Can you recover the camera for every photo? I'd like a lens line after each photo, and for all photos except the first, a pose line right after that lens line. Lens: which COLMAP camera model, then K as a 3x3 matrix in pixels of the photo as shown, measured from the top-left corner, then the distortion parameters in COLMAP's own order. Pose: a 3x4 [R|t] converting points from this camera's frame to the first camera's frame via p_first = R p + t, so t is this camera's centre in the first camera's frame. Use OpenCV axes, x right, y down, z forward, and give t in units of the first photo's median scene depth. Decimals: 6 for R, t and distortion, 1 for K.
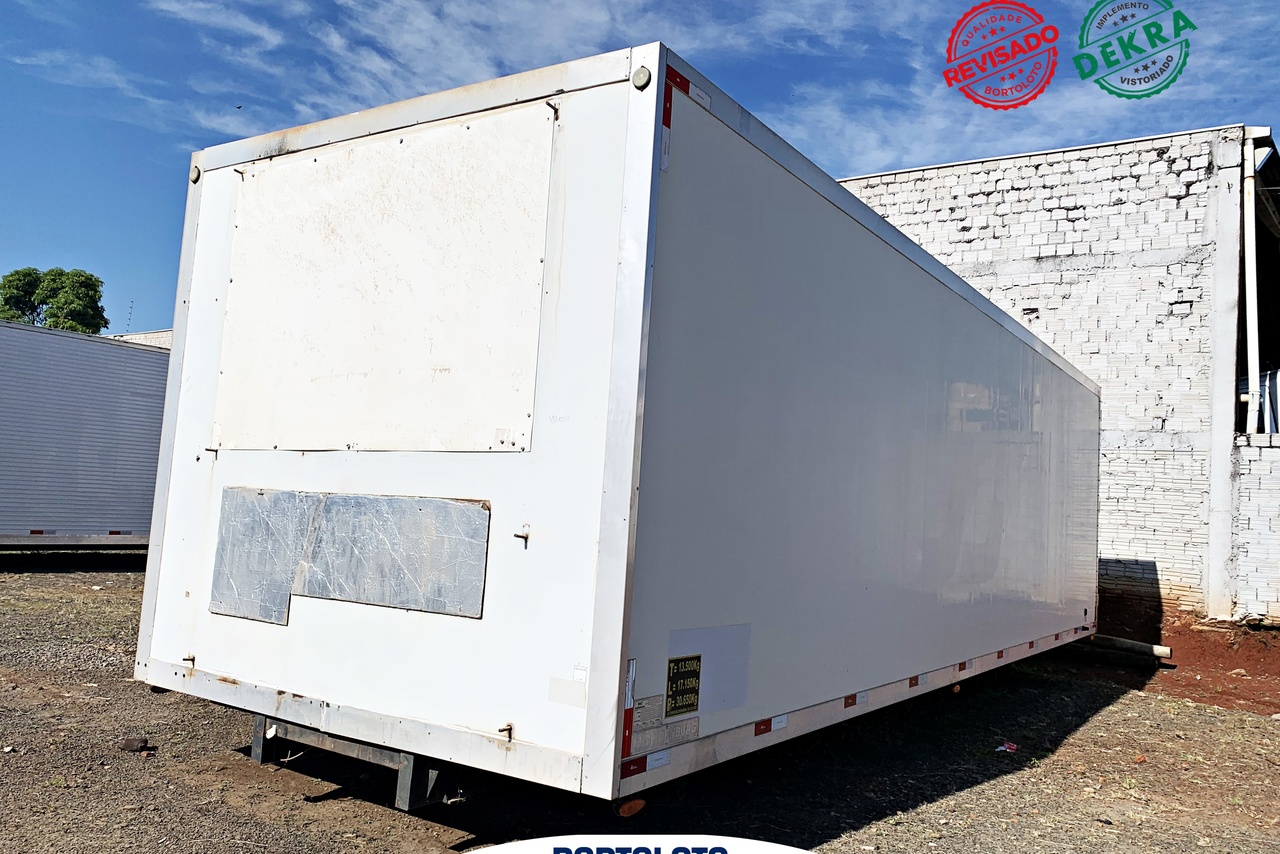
lens RADIAL K [[998.1, 0, 636.8], [0, 998.1, 420.7], [0, 0, 1]] dist [0.005908, -0.003301]
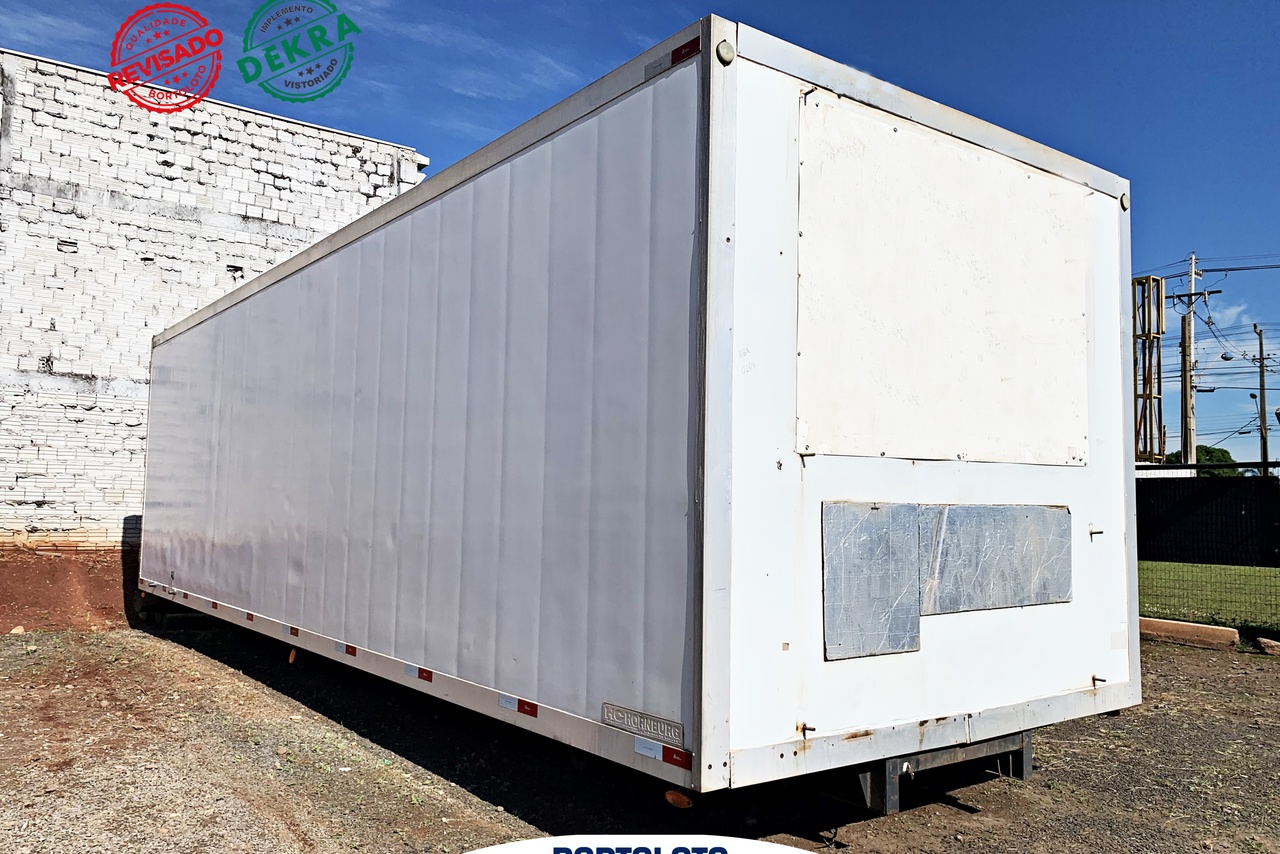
lens RADIAL K [[998.1, 0, 636.8], [0, 998.1, 420.7], [0, 0, 1]] dist [0.005908, -0.003301]
pose [[0.351392, 0.025408, 0.935884, -0.404396], [-0.081294, 0.996684, 0.003464, 0.003810], [-0.932692, -0.077299, 0.352292, 0.289194]]
